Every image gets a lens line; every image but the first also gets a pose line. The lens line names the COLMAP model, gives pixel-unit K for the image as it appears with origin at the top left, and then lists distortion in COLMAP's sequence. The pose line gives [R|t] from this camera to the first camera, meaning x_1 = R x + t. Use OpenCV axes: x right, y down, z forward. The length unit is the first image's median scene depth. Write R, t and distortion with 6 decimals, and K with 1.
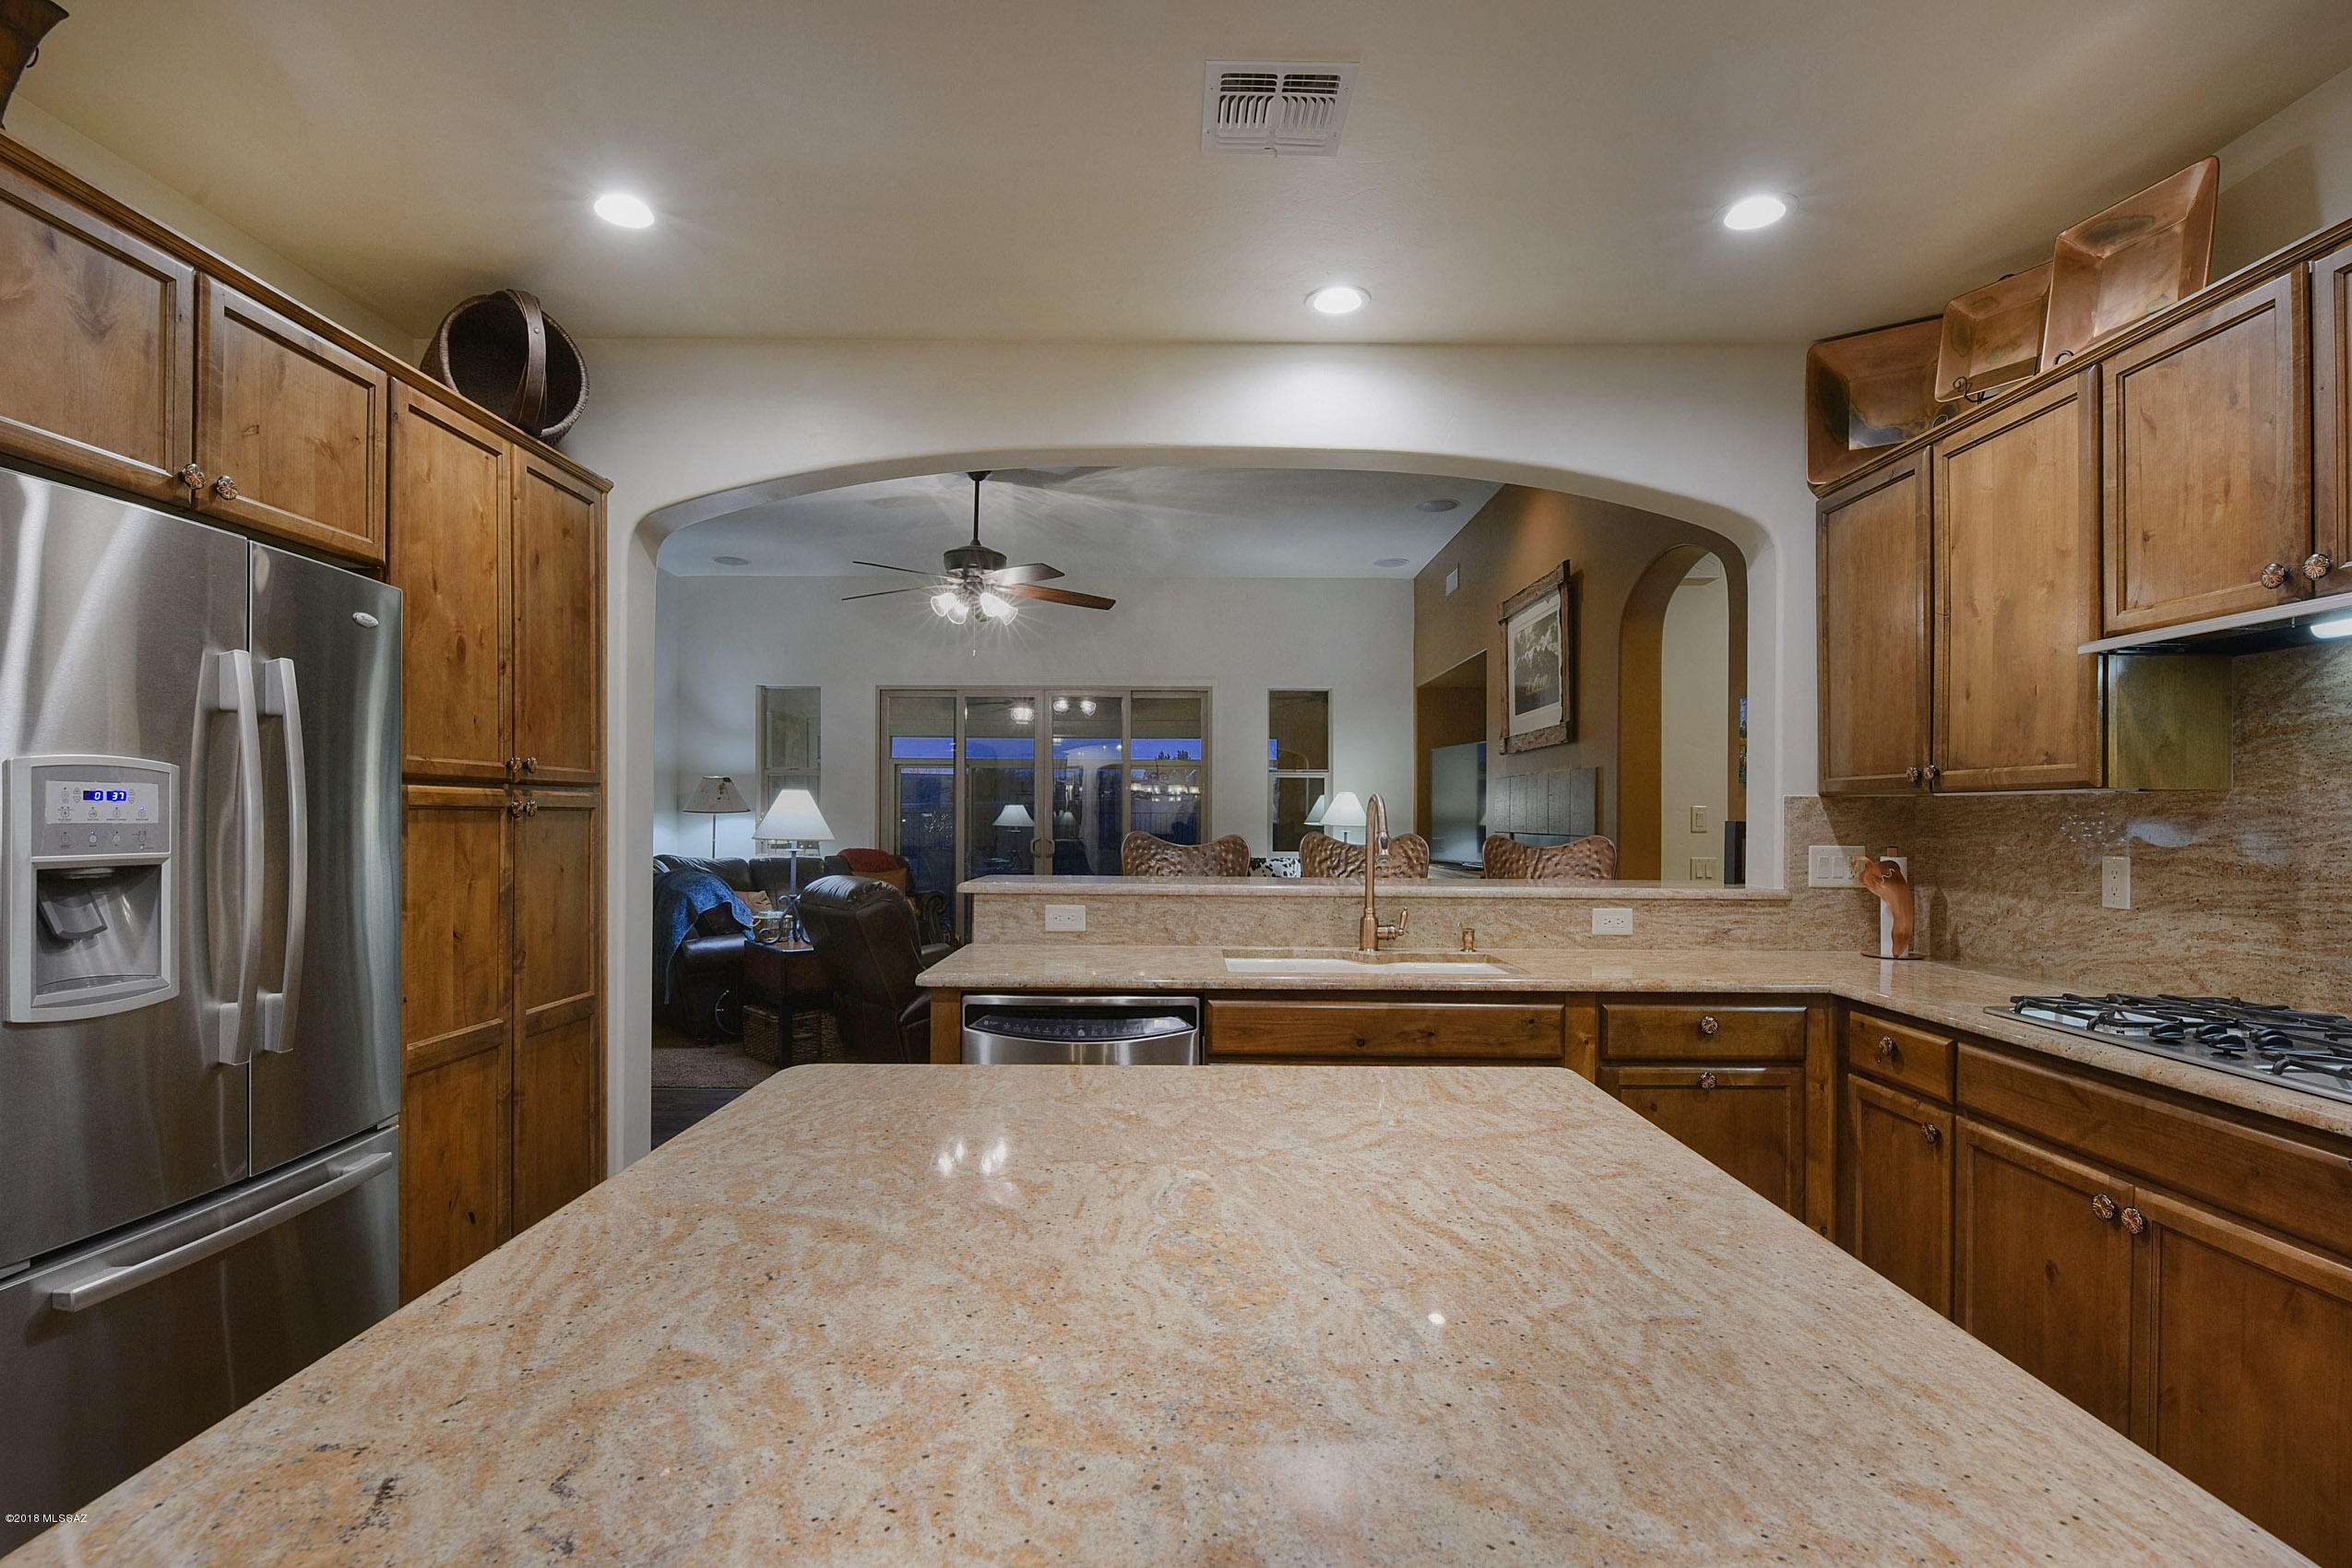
lens RADIAL K [[1006.4, 0, 1229.1], [0, 1006.4, 809.1], [0, 0, 1]] dist [-0.001063, -0.006255]
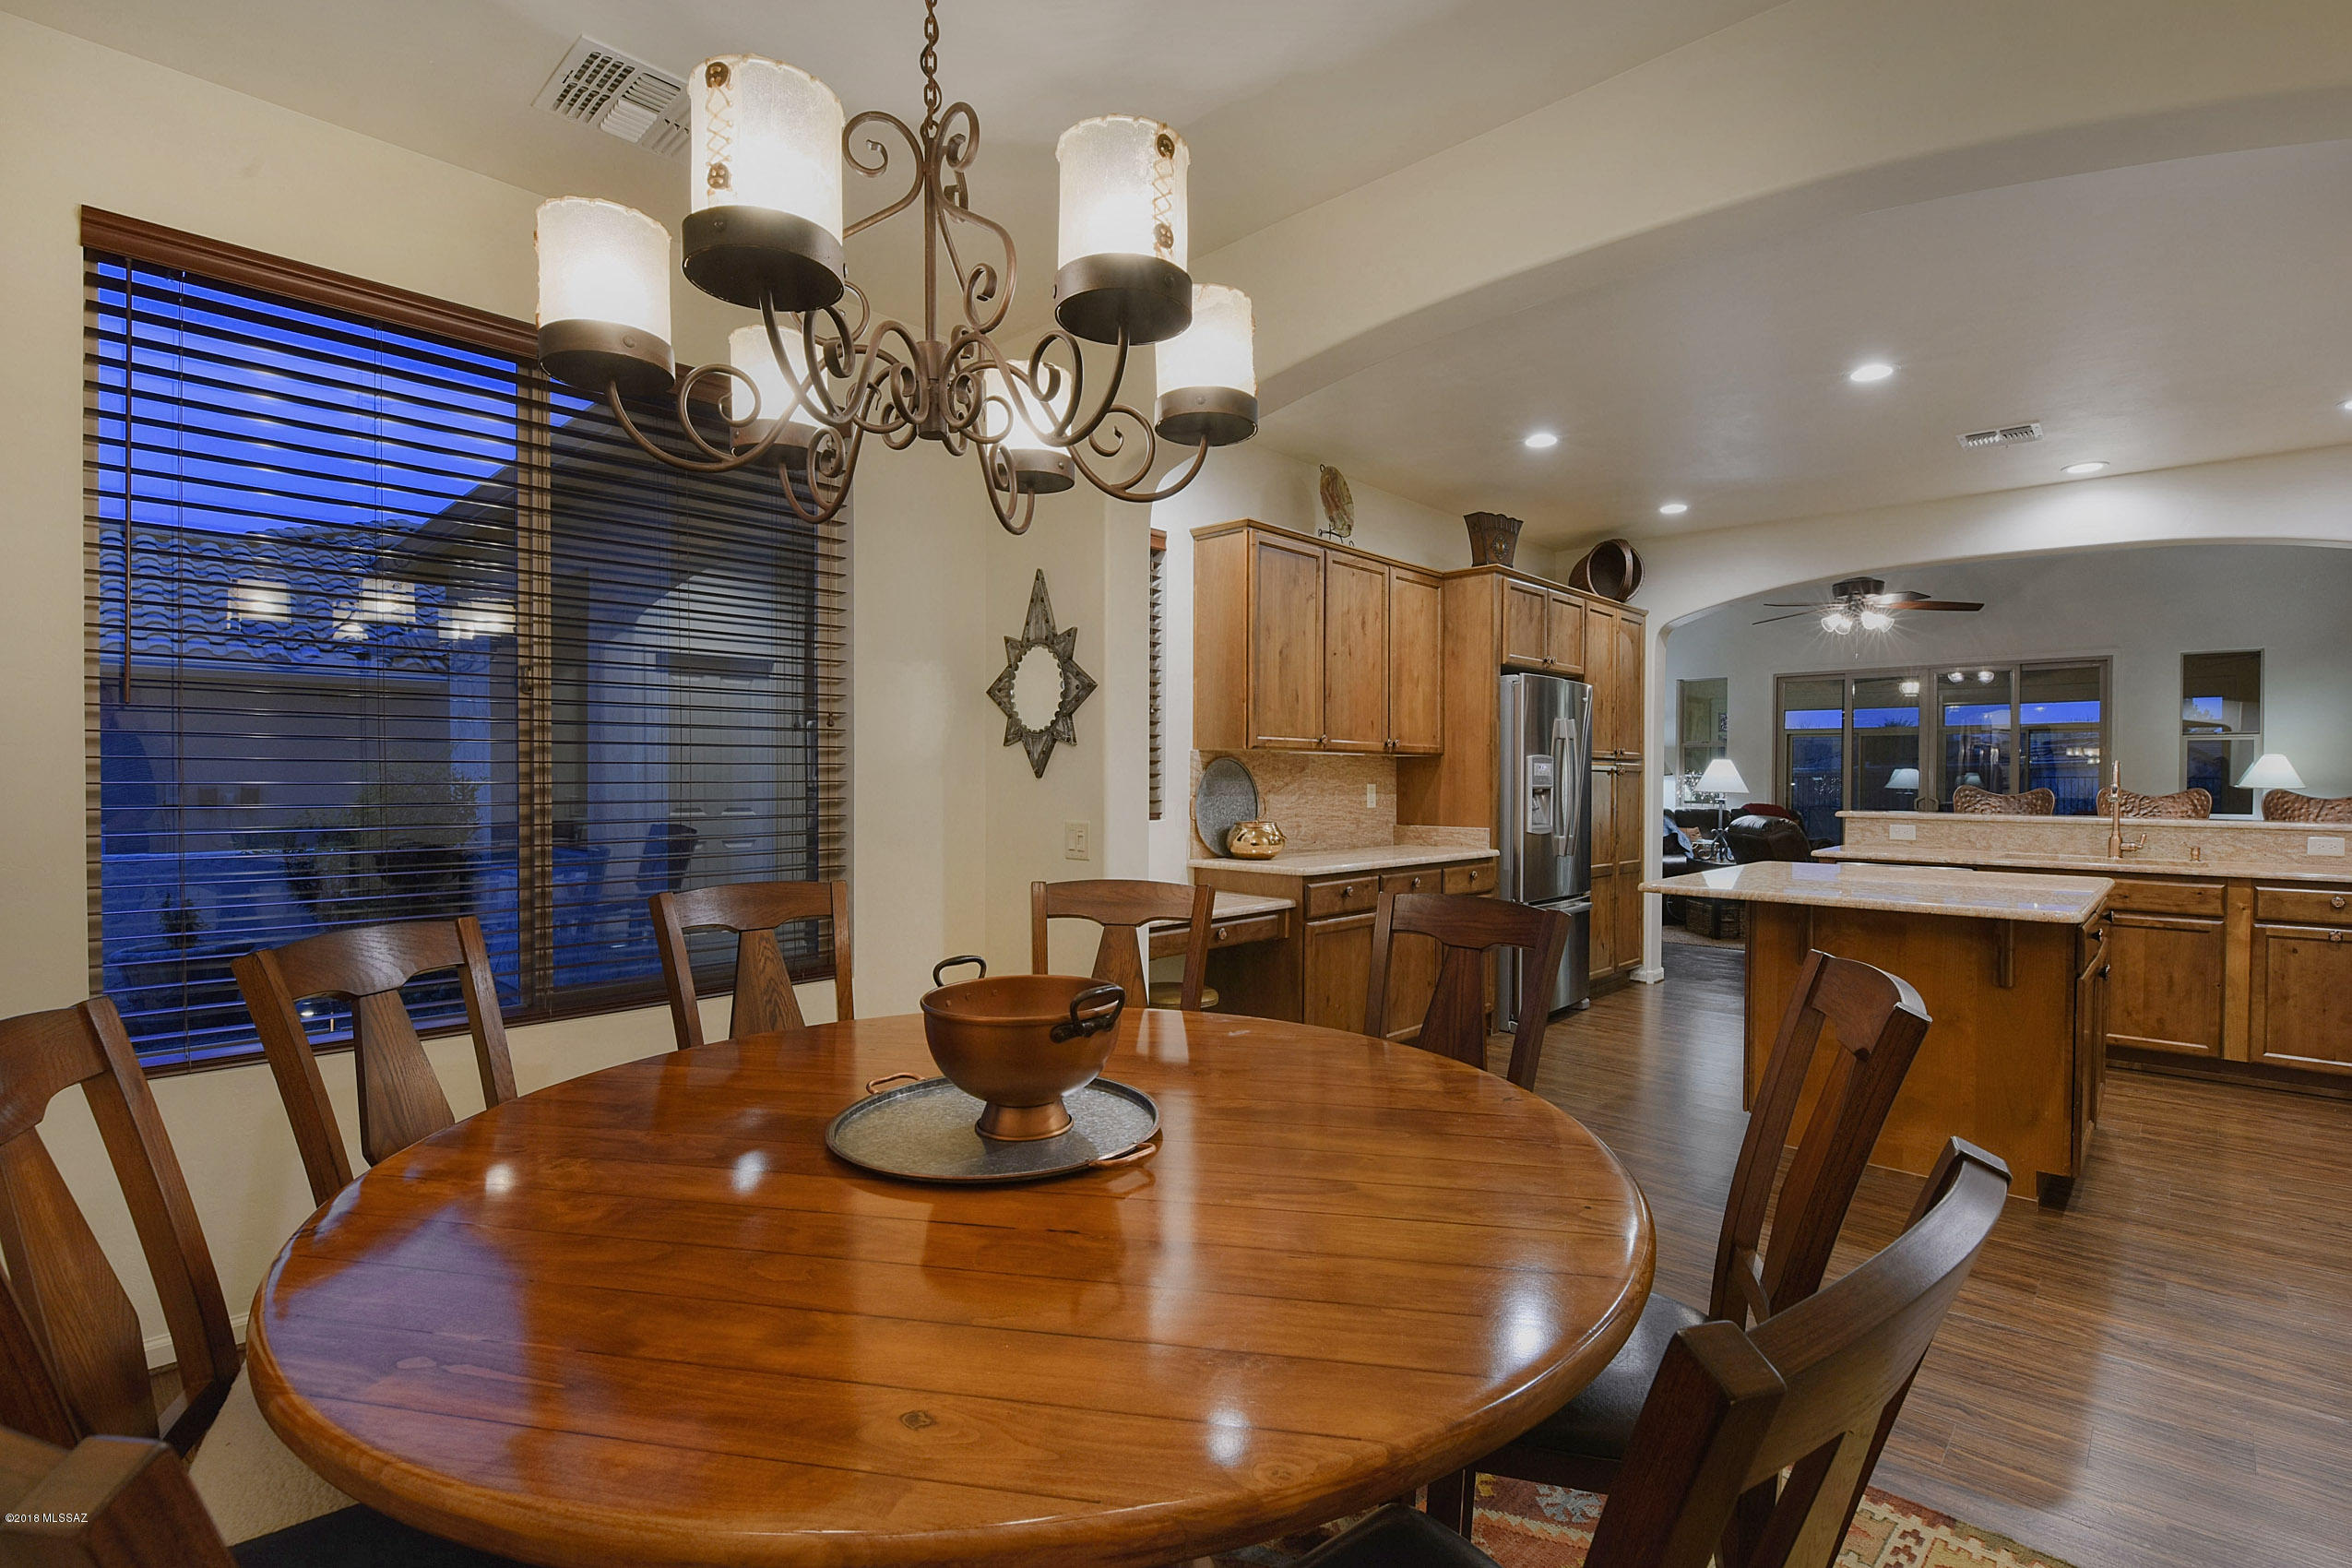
lens RADIAL K [[1003.2, 0, 1241.2], [0, 1003.2, 798.2], [0, 0, 1]] dist [-0.018561, -0.000271]
pose [[0.685729, 0.014895, -0.727705, 0.371191], [0.002604, 0.999734, 0.022917, 0.005331], [0.727853, -0.017610, 0.685508, -1.243867]]
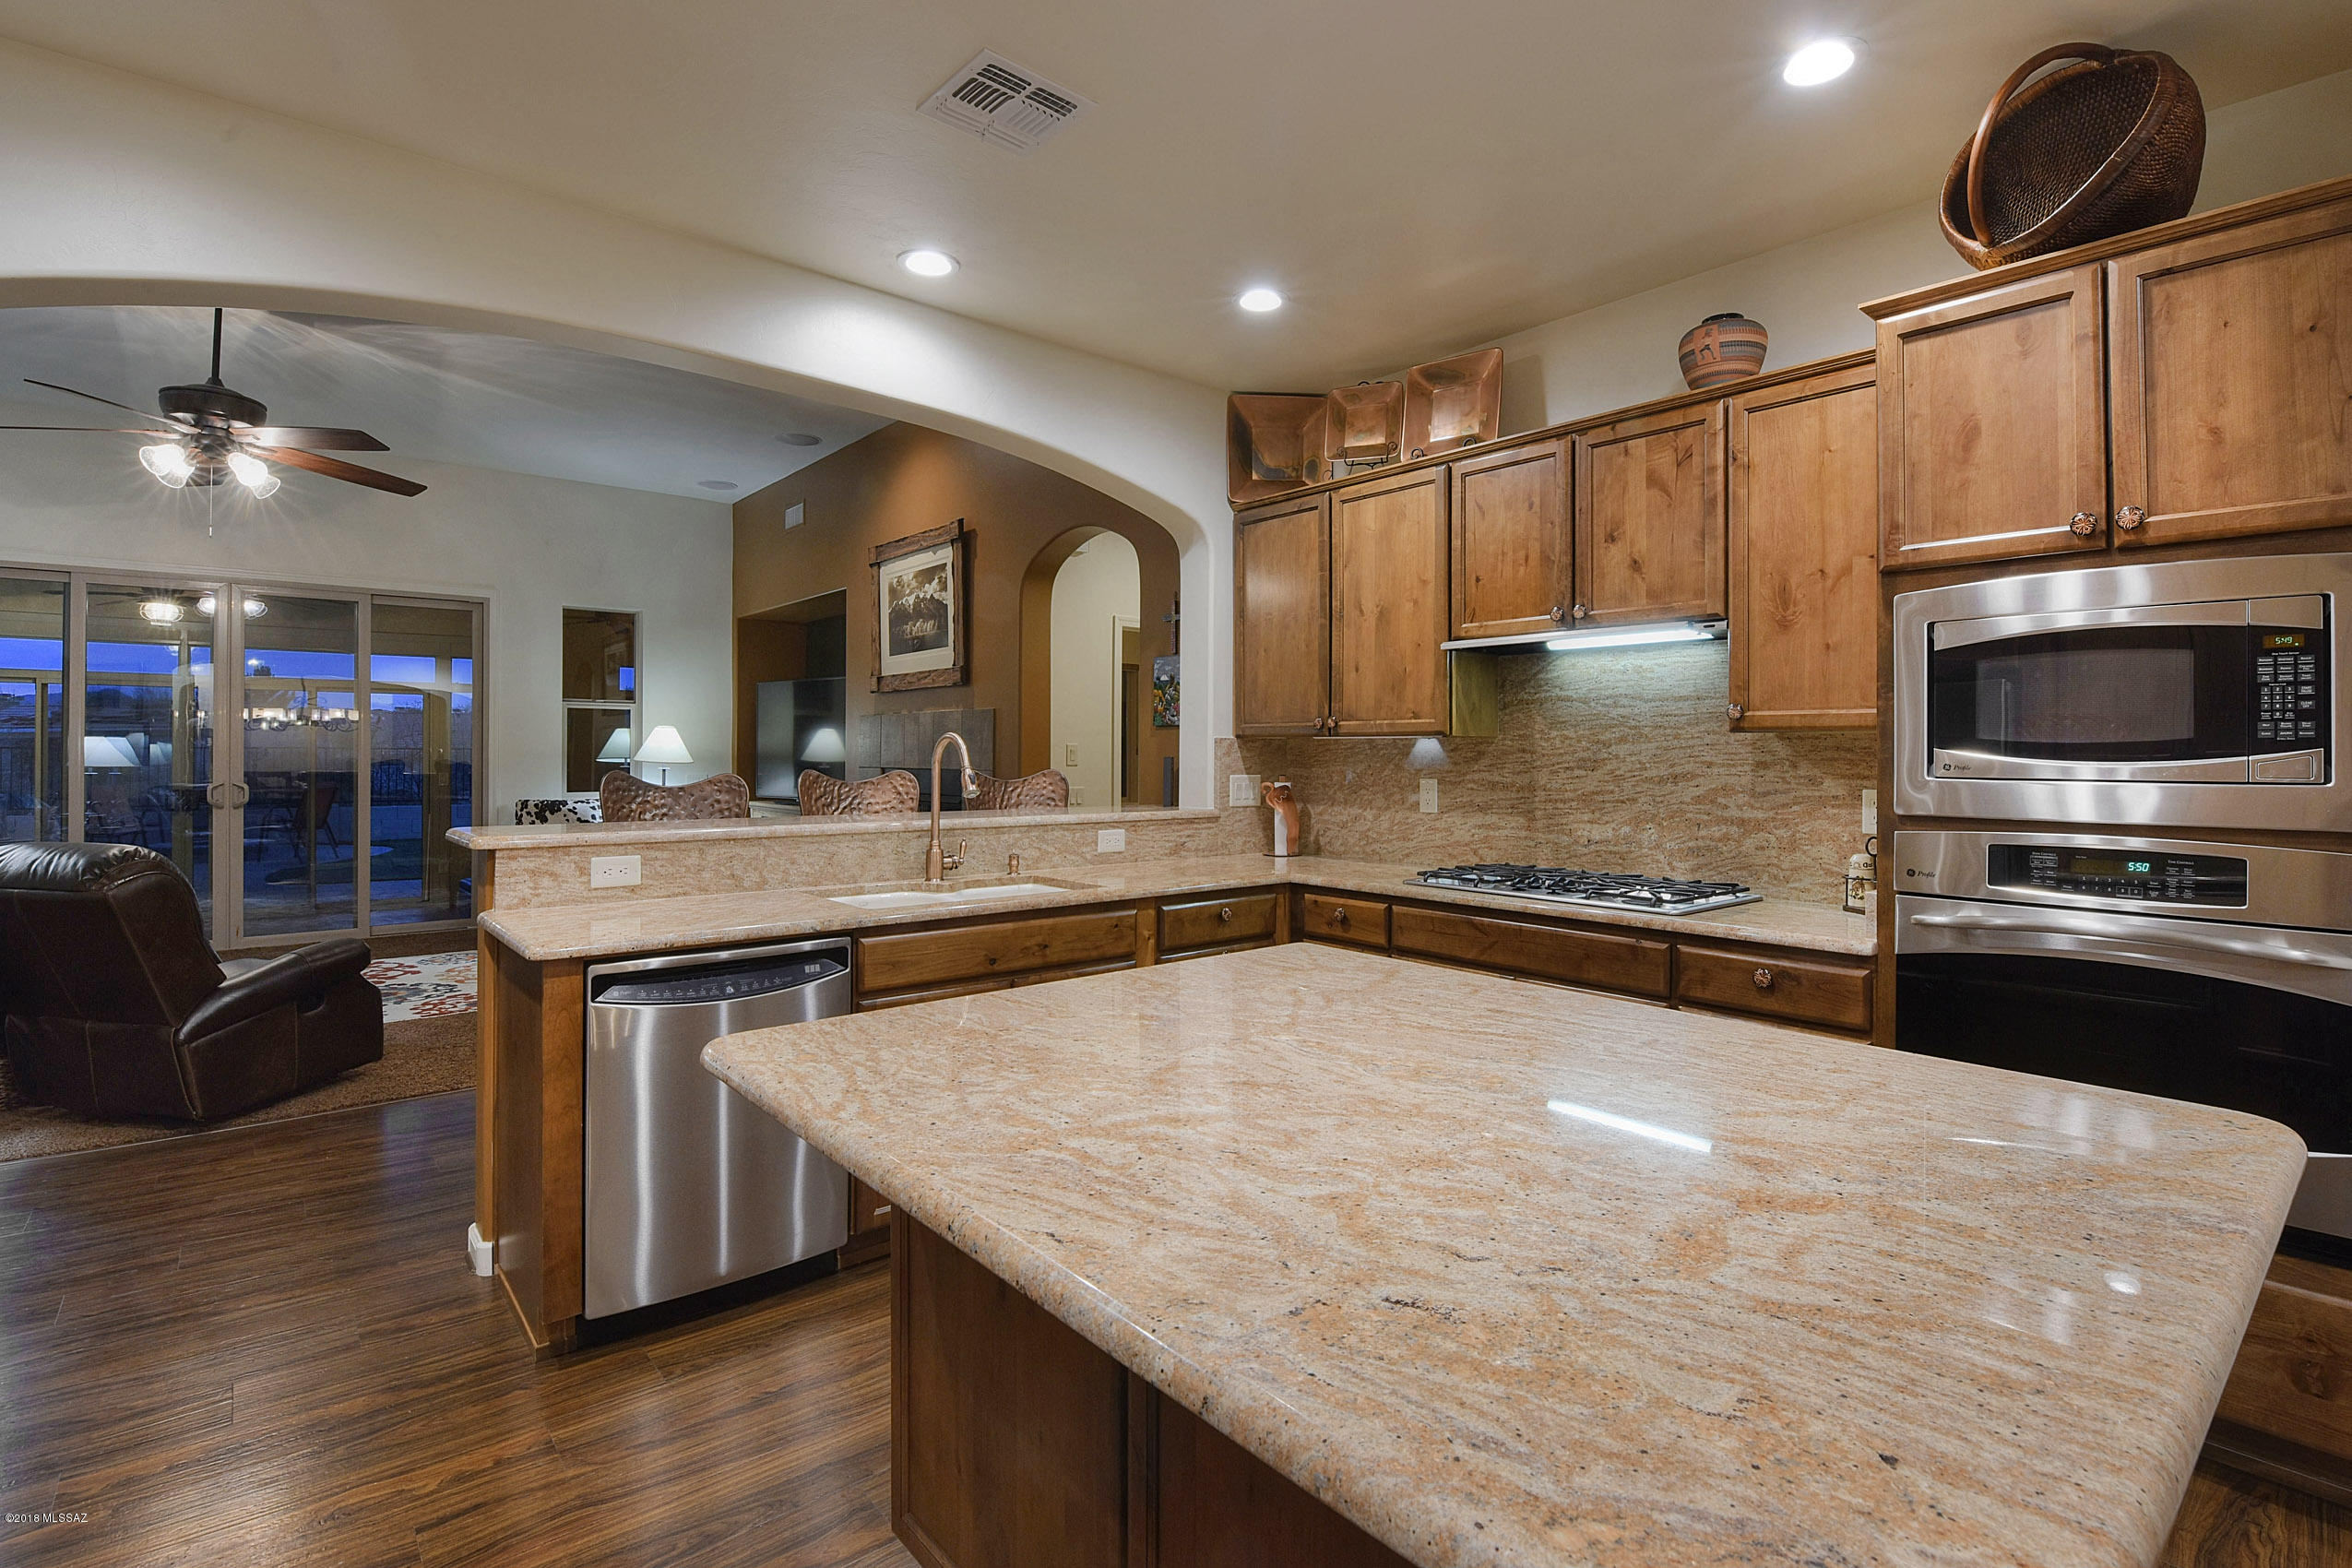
lens RADIAL K [[1022.6, 0, 1094.0], [0, 1022.6, 746.0], [0, 0, 1]] dist [-0.000688, -0.007848]
pose [[0.798396, 0.001321, 0.602131, -0.429678], [-0.003156, 0.999993, 0.001992, -0.004634], [-0.602124, -0.003491, 0.798395, 0.045380]]
